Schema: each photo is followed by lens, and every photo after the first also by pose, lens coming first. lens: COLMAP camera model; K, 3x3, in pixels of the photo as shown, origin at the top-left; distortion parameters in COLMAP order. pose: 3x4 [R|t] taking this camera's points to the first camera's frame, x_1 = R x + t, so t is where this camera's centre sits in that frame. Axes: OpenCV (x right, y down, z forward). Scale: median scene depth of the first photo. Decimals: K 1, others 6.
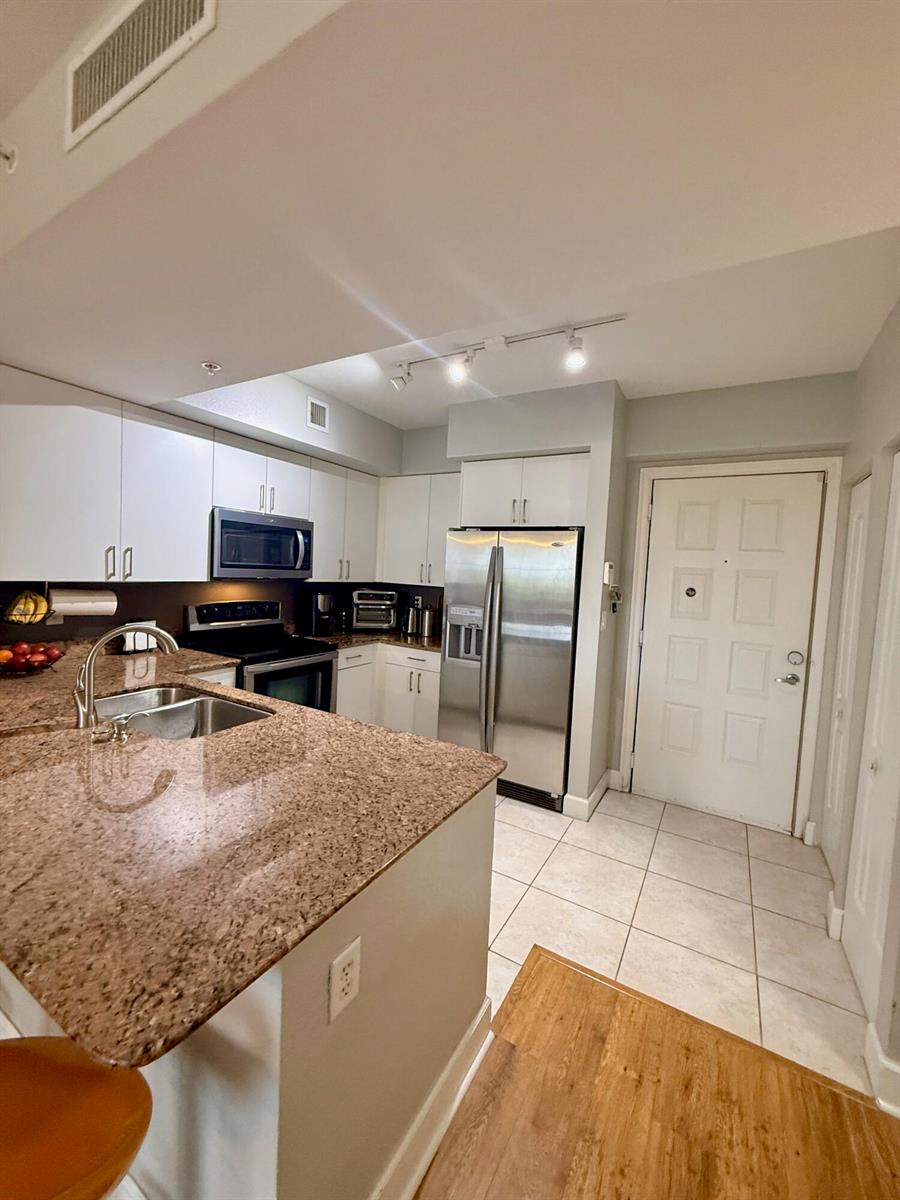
lens RADIAL K [[479.7, 0, 453.6], [0, 479.7, 597.5], [0, 0, 1]] dist [-0.000790, 0.000813]
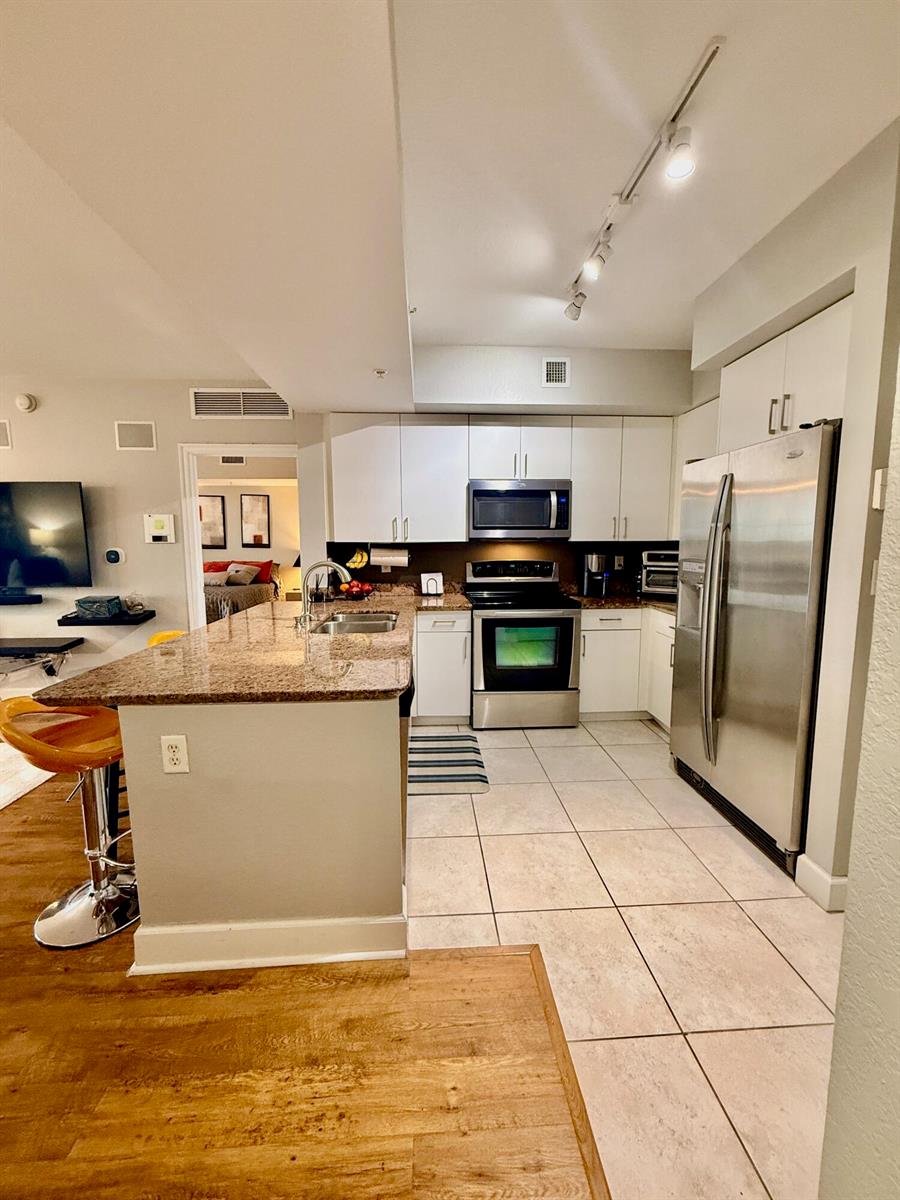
lens RADIAL K [[479.7, 0, 448.0], [0, 479.7, 596.6], [0, 0, 1]] dist [-0.000790, 0.000813]
pose [[0.549313, 0.046510, -0.834321, 0.562336], [-0.017536, 0.998872, 0.044137, 0.061859], [0.835433, -0.009614, 0.549508, 0.310968]]
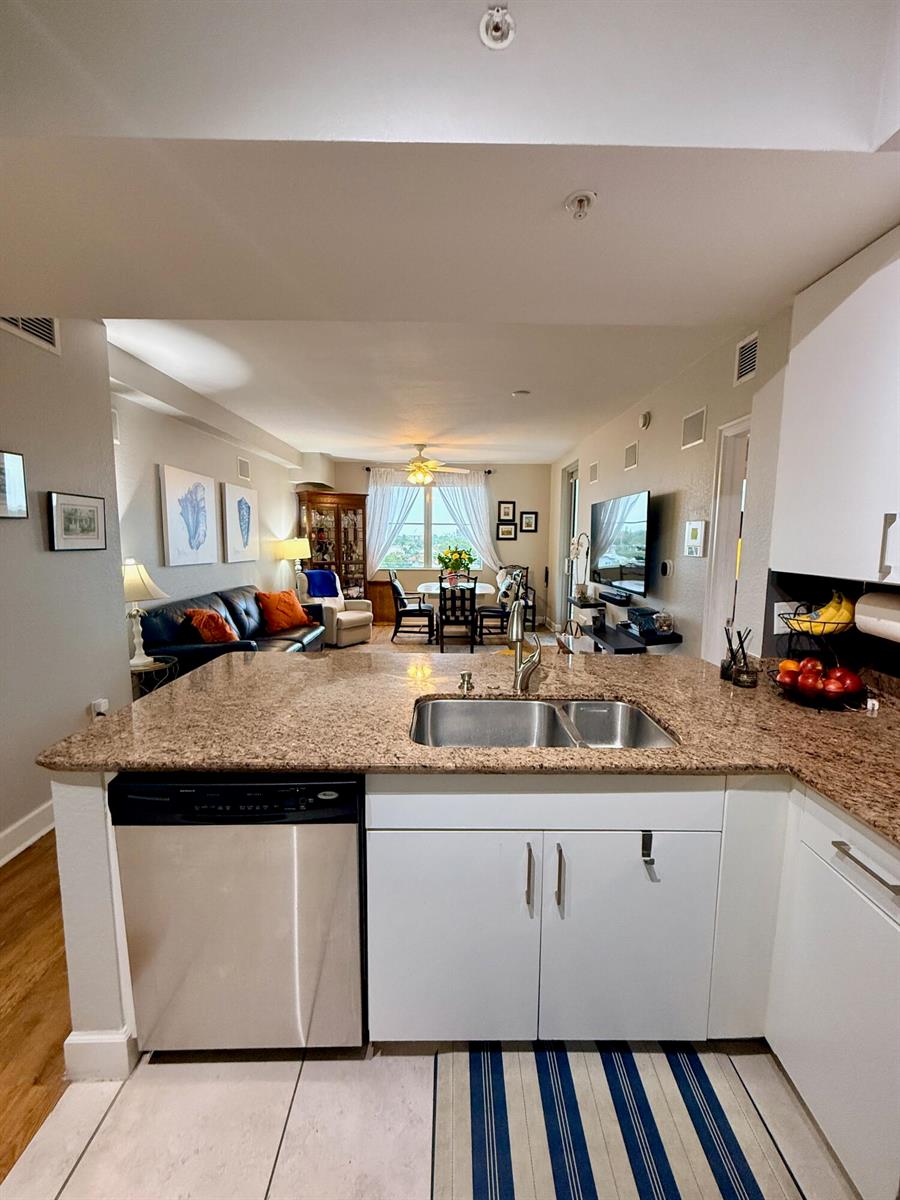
lens RADIAL K [[479.7, 0, 450.1], [0, 479.7, 589.8], [0, 0, 1]] dist [-0.000790, 0.000813]
pose [[-0.861780, -0.001004, -0.507281, -0.044235], [-0.079855, 0.987799, 0.133703, -0.053873], [0.500957, 0.155732, -0.851346, 1.141396]]
